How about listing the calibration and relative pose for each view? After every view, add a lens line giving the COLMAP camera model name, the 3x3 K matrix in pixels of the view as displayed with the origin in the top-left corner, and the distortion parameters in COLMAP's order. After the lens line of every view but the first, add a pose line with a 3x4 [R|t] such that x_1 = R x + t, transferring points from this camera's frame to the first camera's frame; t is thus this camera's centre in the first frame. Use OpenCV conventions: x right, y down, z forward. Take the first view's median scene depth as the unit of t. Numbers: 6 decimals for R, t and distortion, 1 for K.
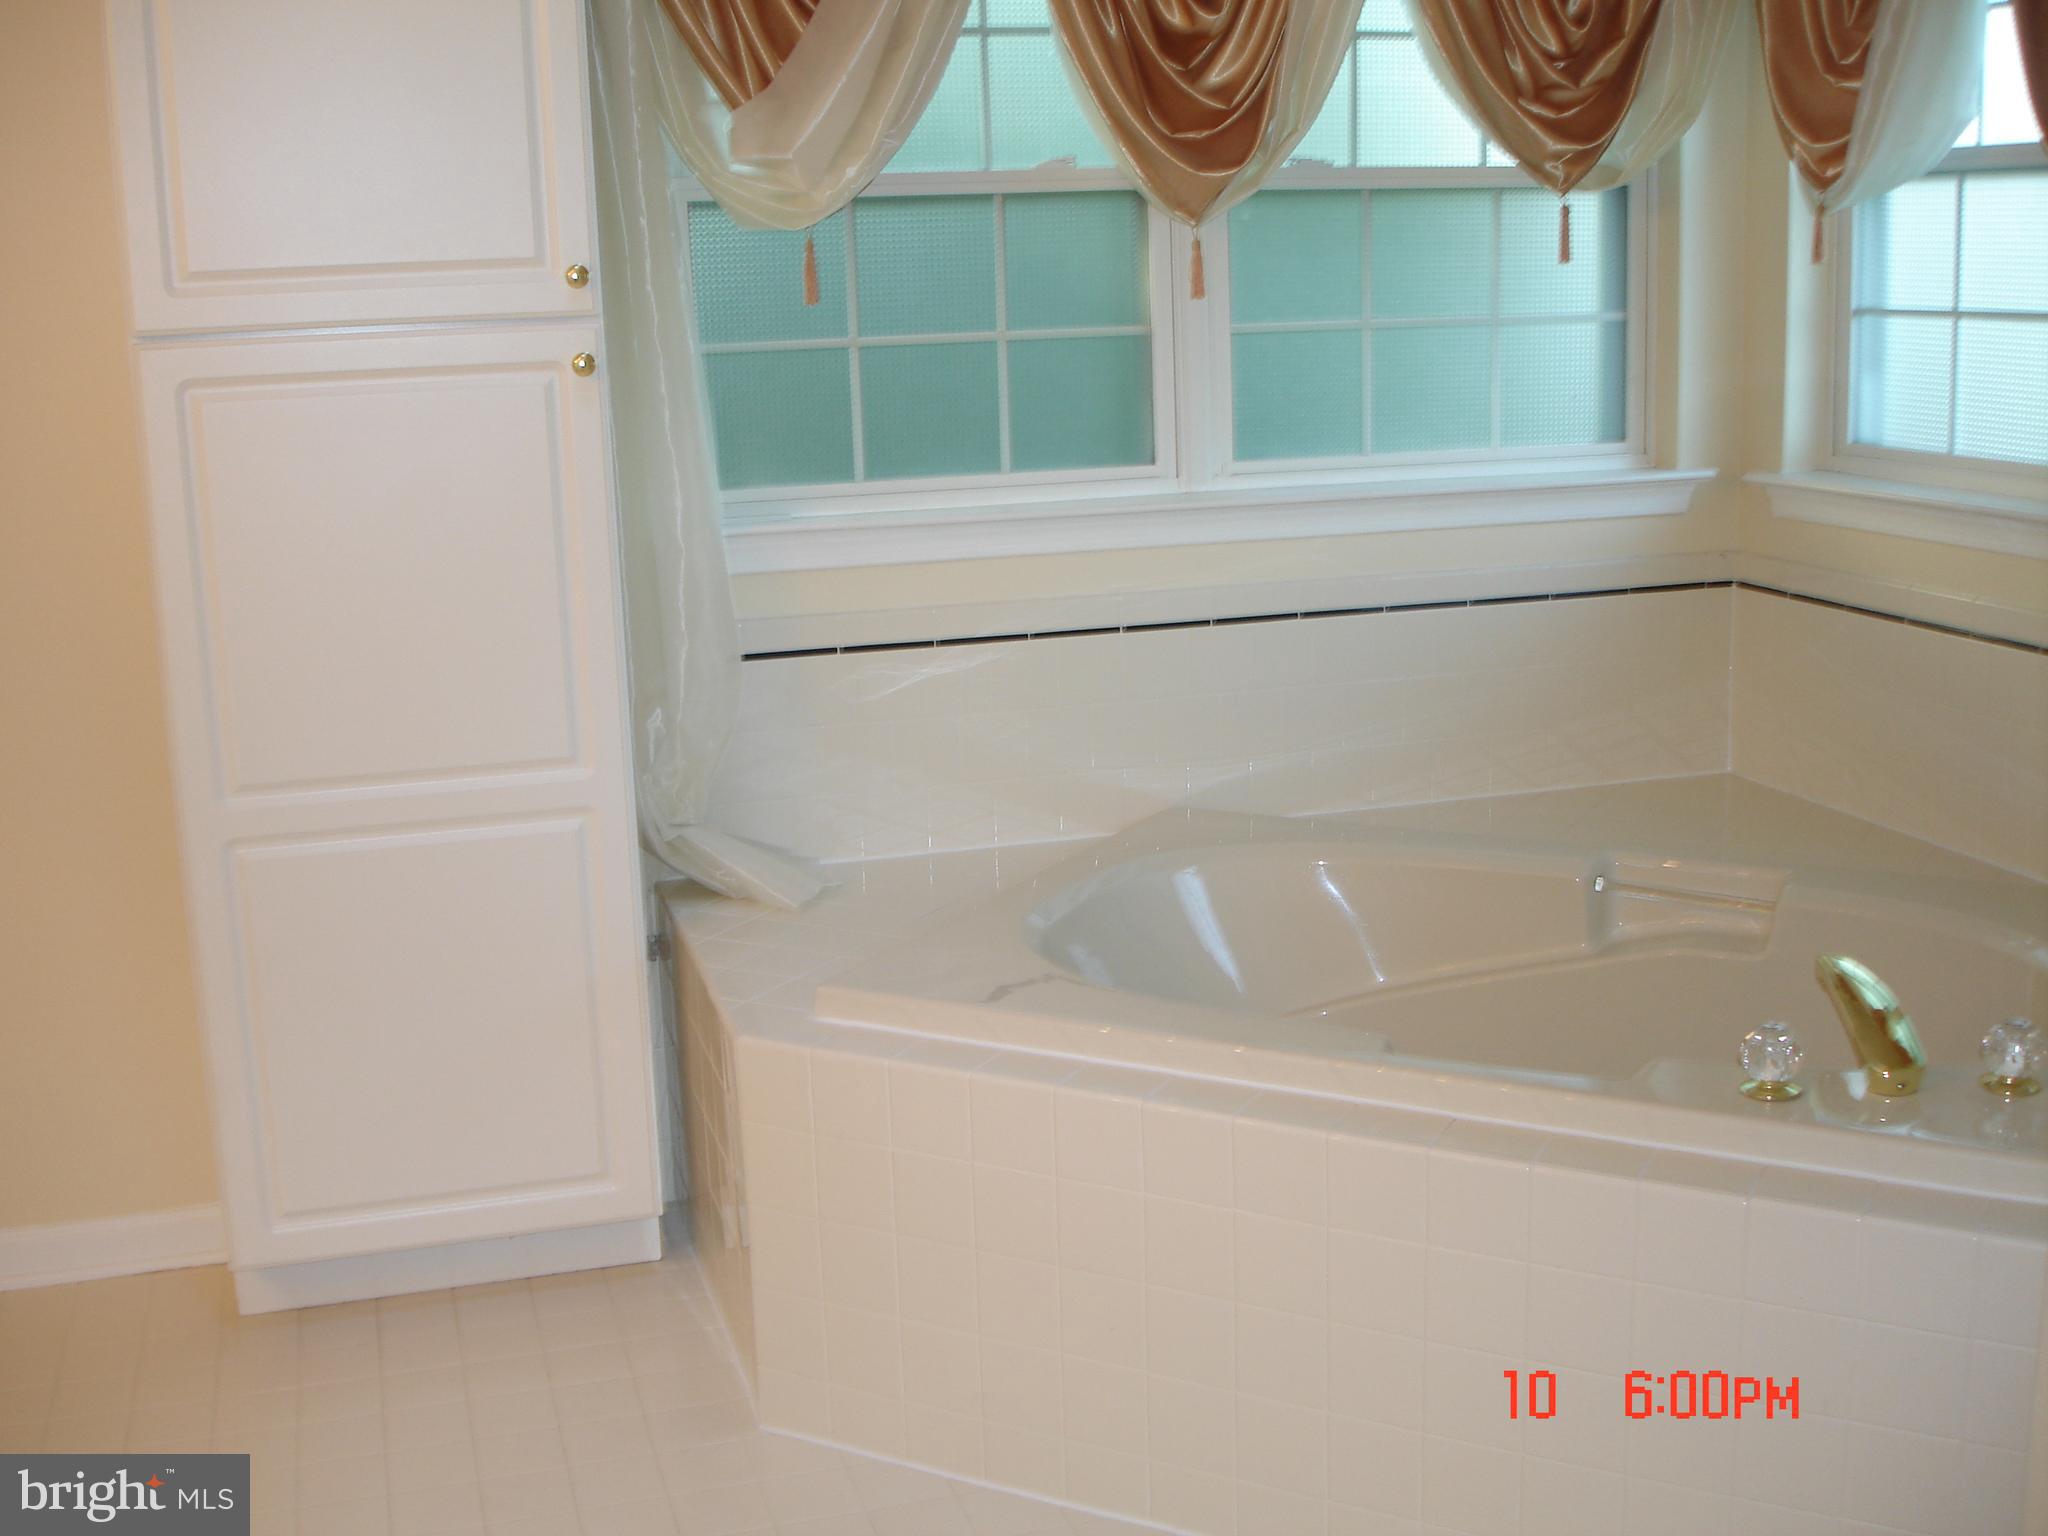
lens RADIAL K [[2289.6, 0, 1024.8], [0, 2289.6, 764.9], [0, 0, 1]] dist [-0.039627, -0.128164]
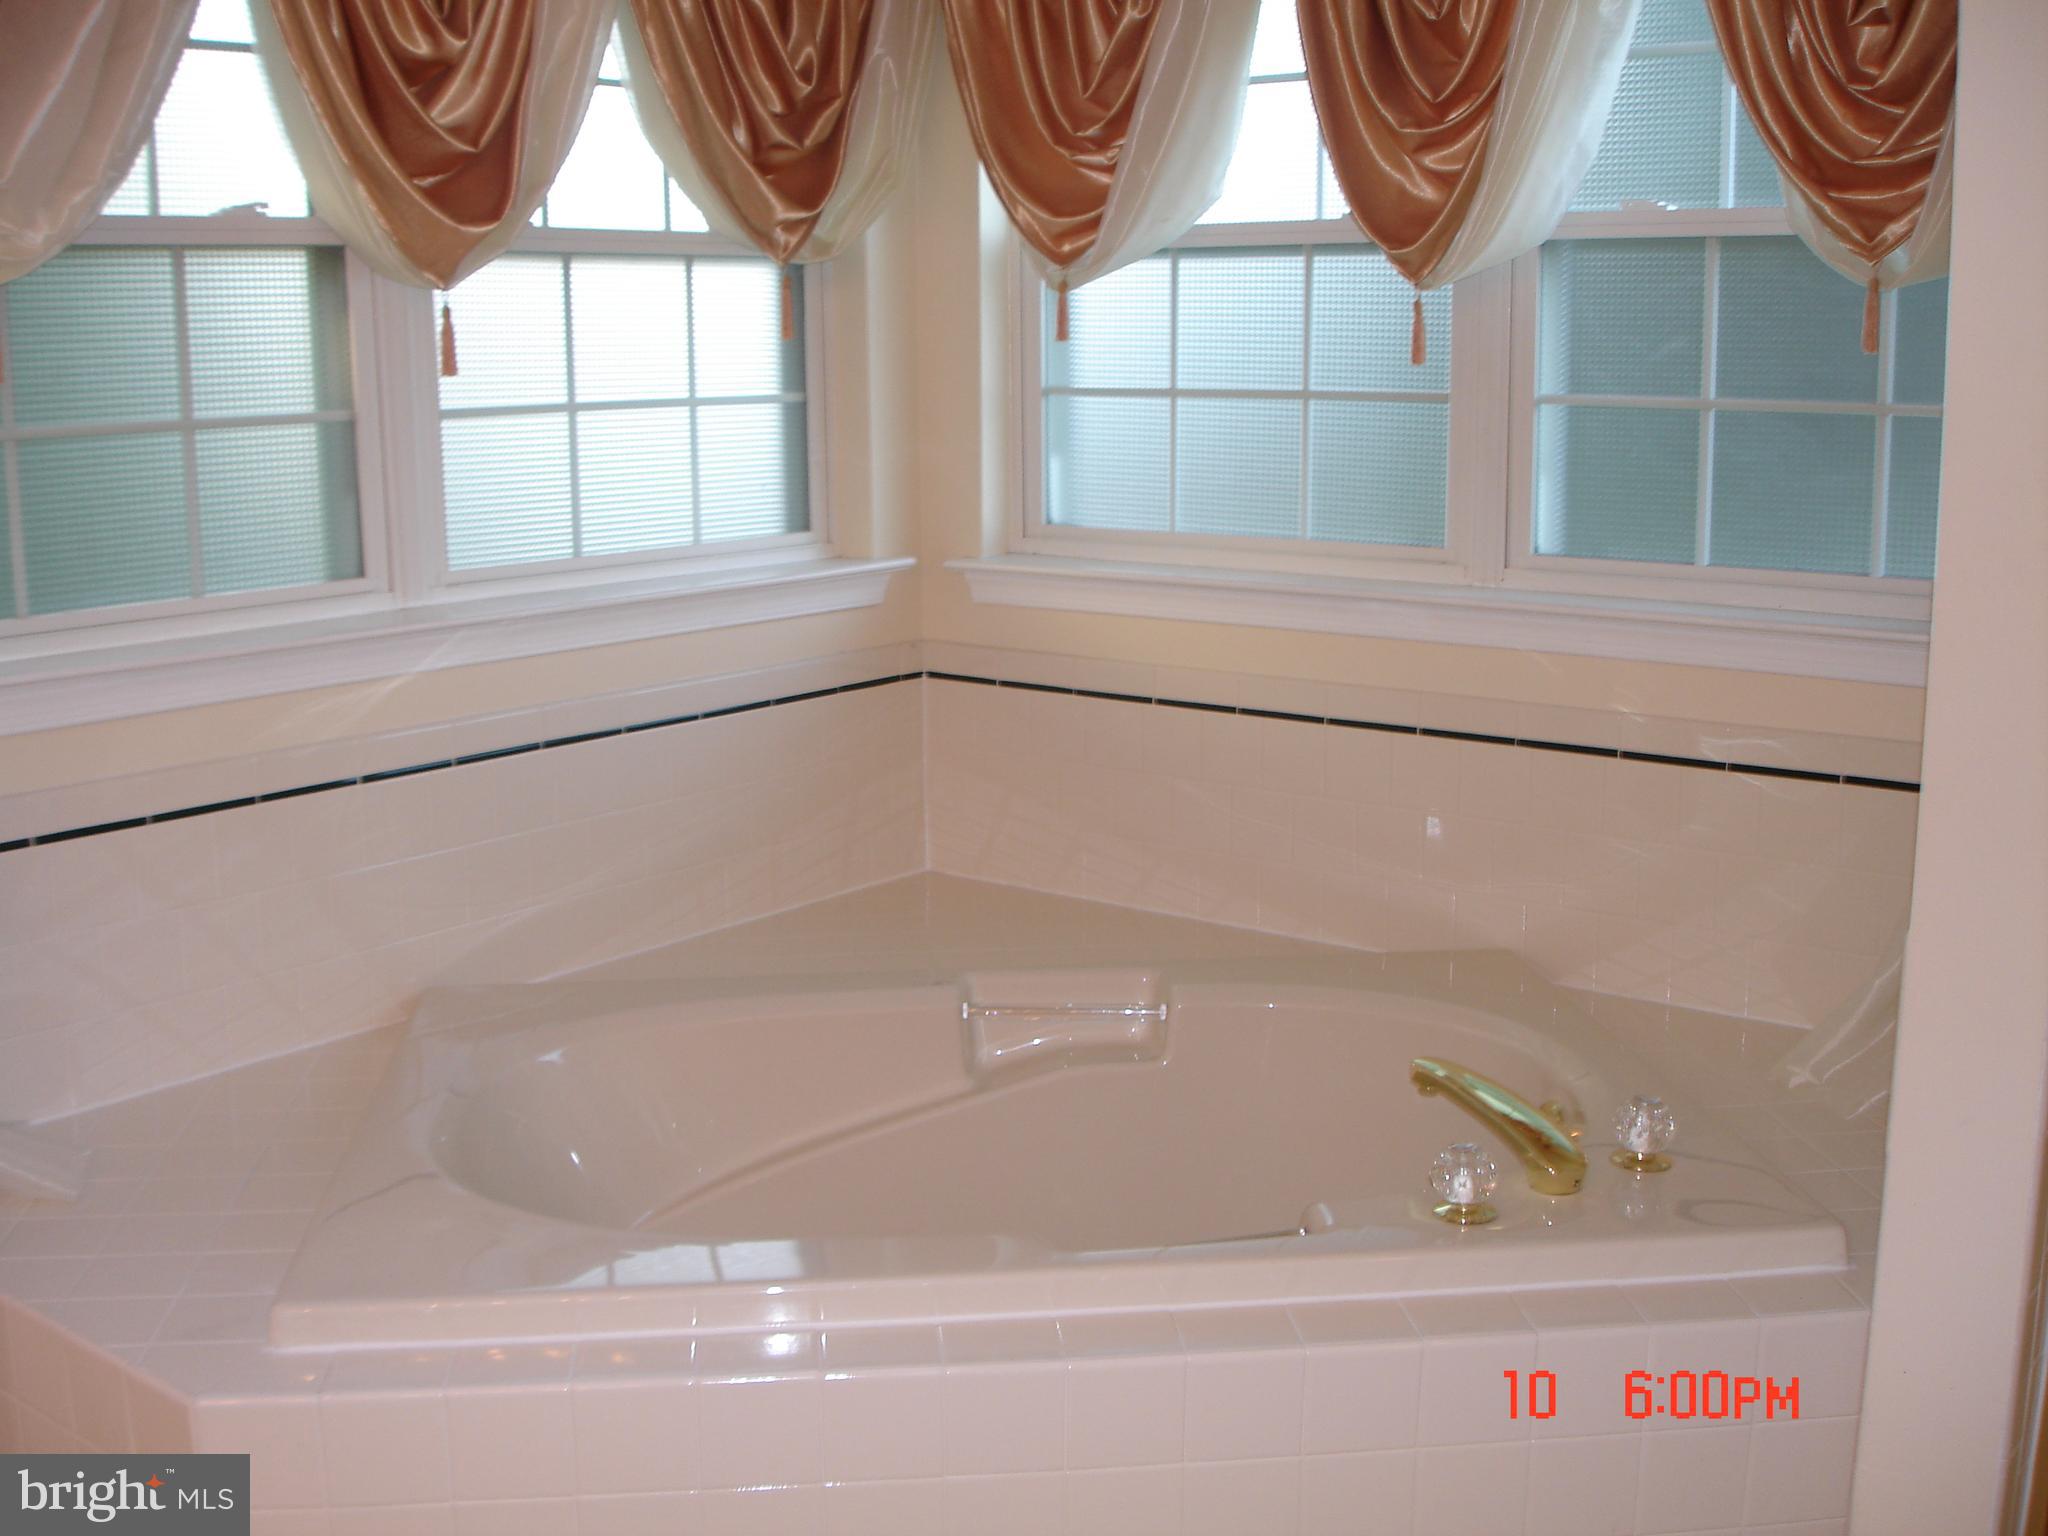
lens RADIAL K [[2289.6, 0, 1024.8], [0, 2289.6, 764.9], [0, 0, 1]] dist [-0.039627, -0.128164]
pose [[0.831217, -0.084517, 0.549487, -0.213640], [0.105849, 0.994356, -0.007176, -0.034701], [-0.545779, 0.064127, 0.835472, 0.197260]]
